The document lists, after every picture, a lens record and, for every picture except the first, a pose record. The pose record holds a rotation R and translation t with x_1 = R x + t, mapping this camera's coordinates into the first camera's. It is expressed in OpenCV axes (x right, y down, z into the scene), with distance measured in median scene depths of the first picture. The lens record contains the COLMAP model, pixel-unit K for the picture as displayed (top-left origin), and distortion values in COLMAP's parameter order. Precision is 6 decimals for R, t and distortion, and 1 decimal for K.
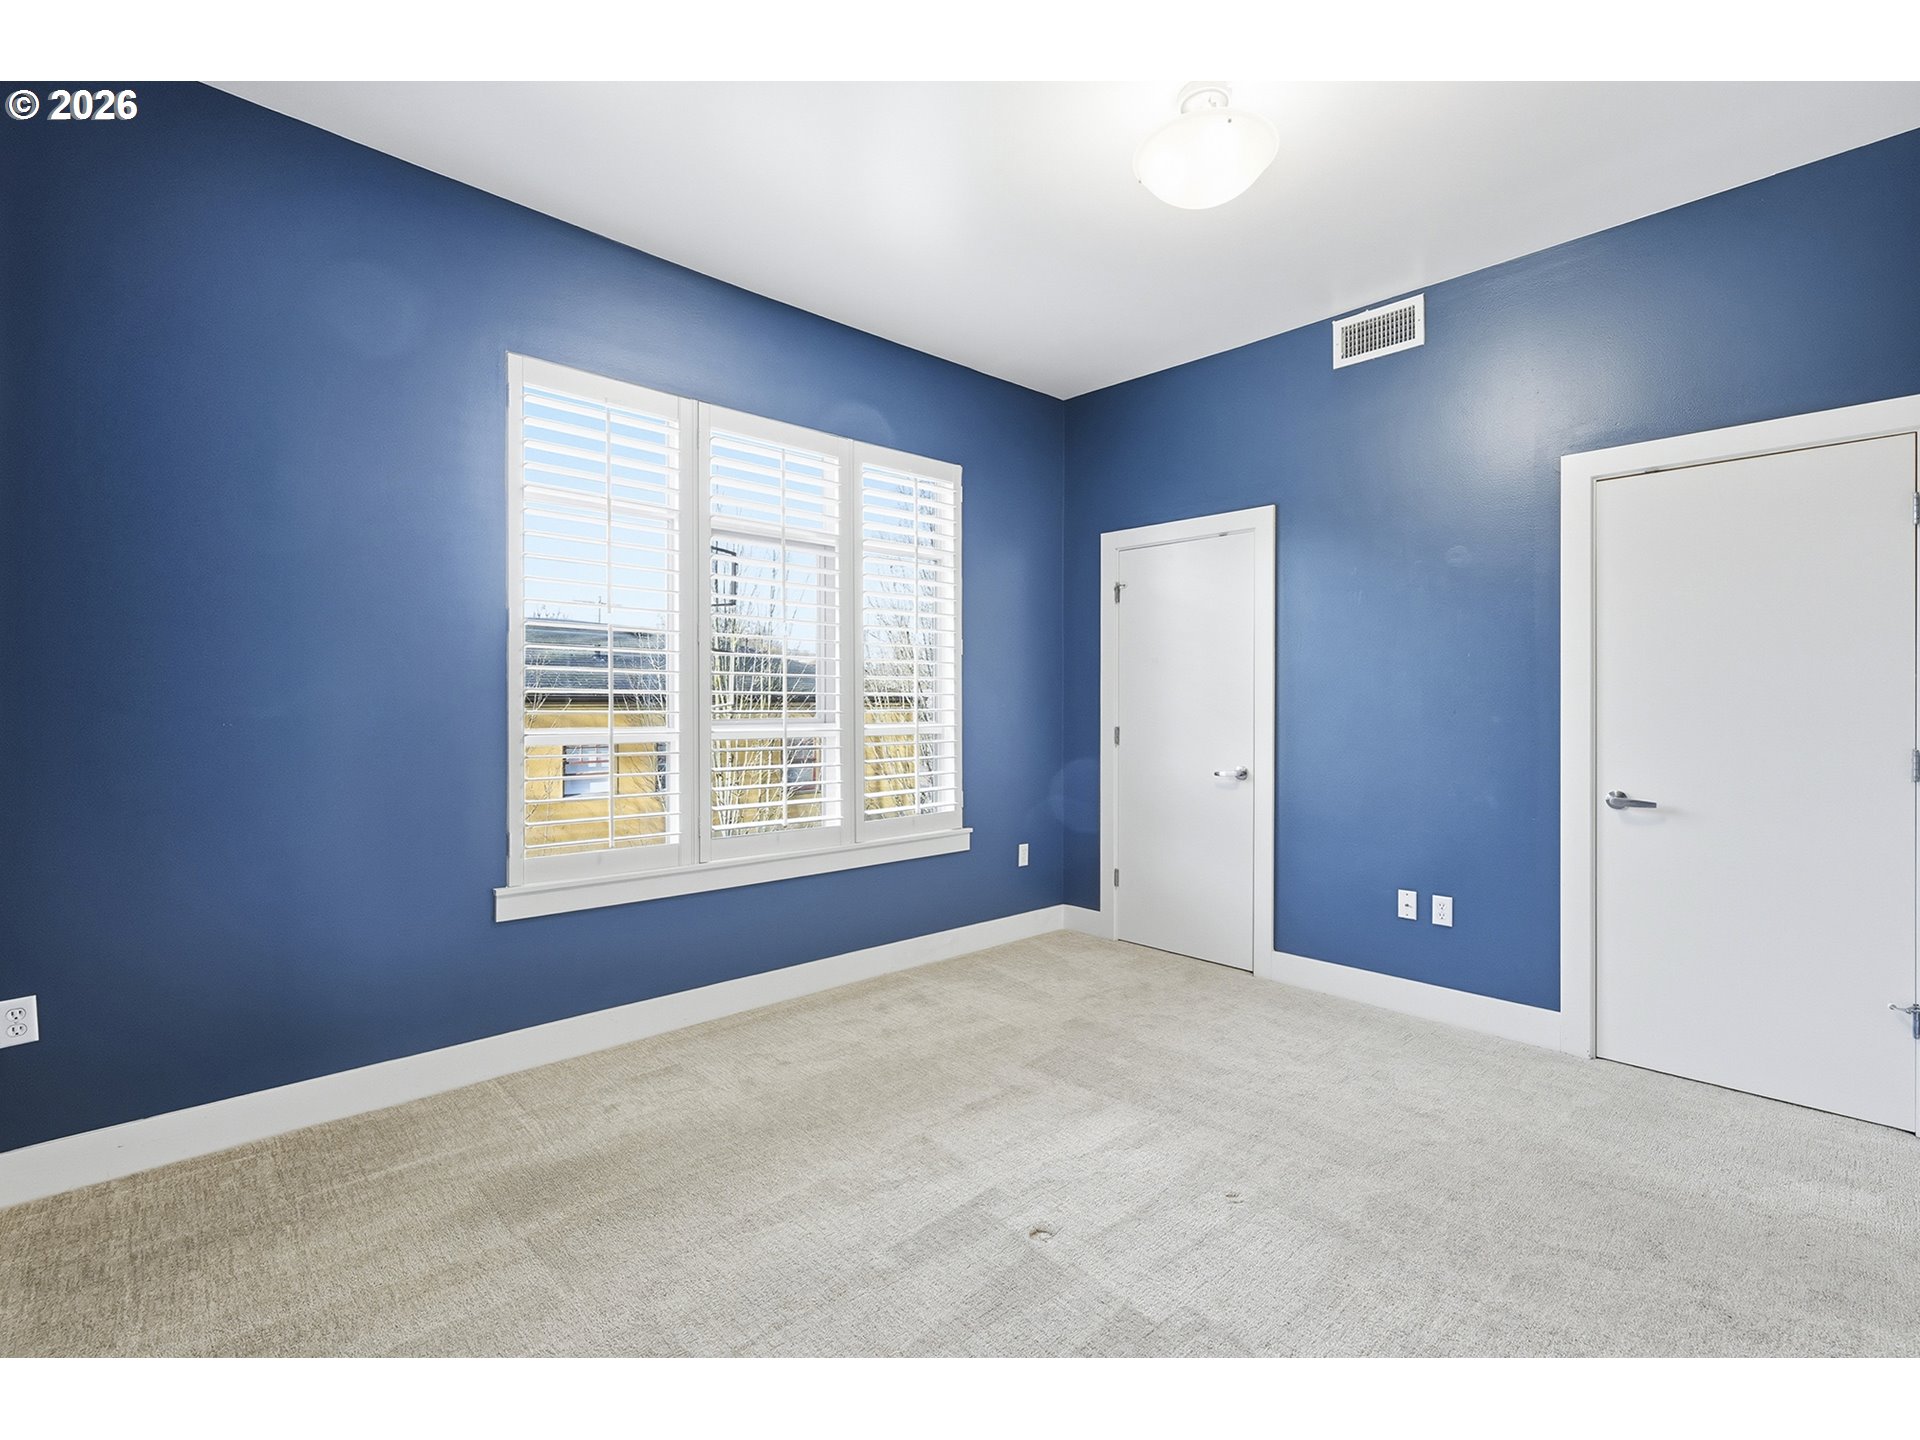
lens RADIAL K [[862.7, 0, 960.0], [0, 862.7, 720.0], [0, 0, 1]] dist [-0.000669, -0.000183]
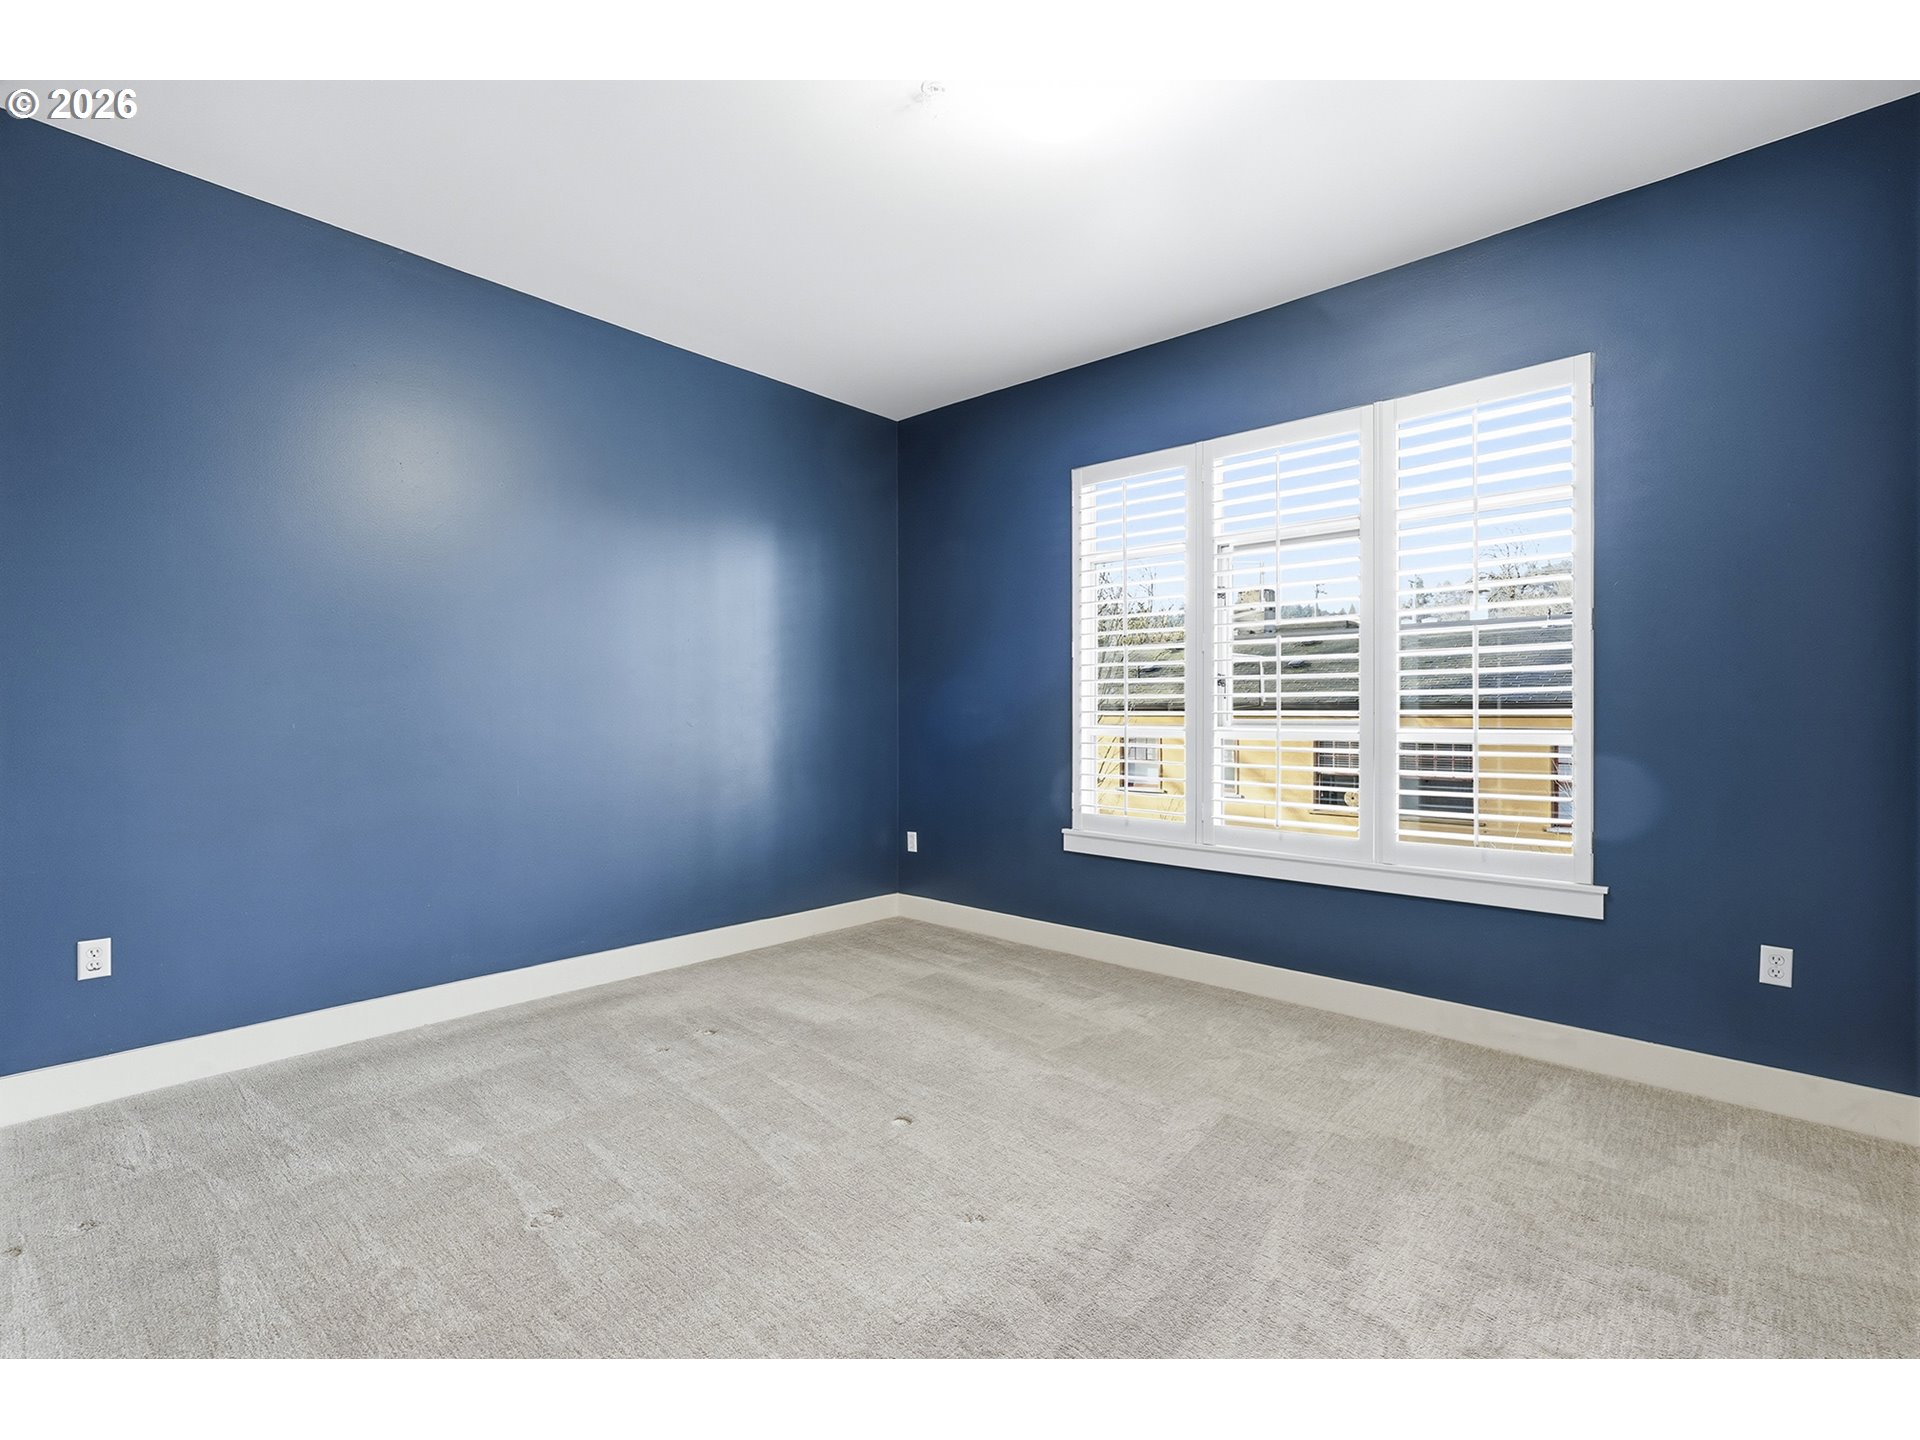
lens RADIAL K [[862.7, 0, 960.0], [0, 862.7, 720.0], [0, 0, 1]] dist [-0.000669, -0.000183]
pose [[0.094819, 0.008423, -0.995459, 0.670673], [-0.010959, 0.999912, 0.007417, -0.003254], [0.995434, 0.010206, 0.094903, 0.469545]]
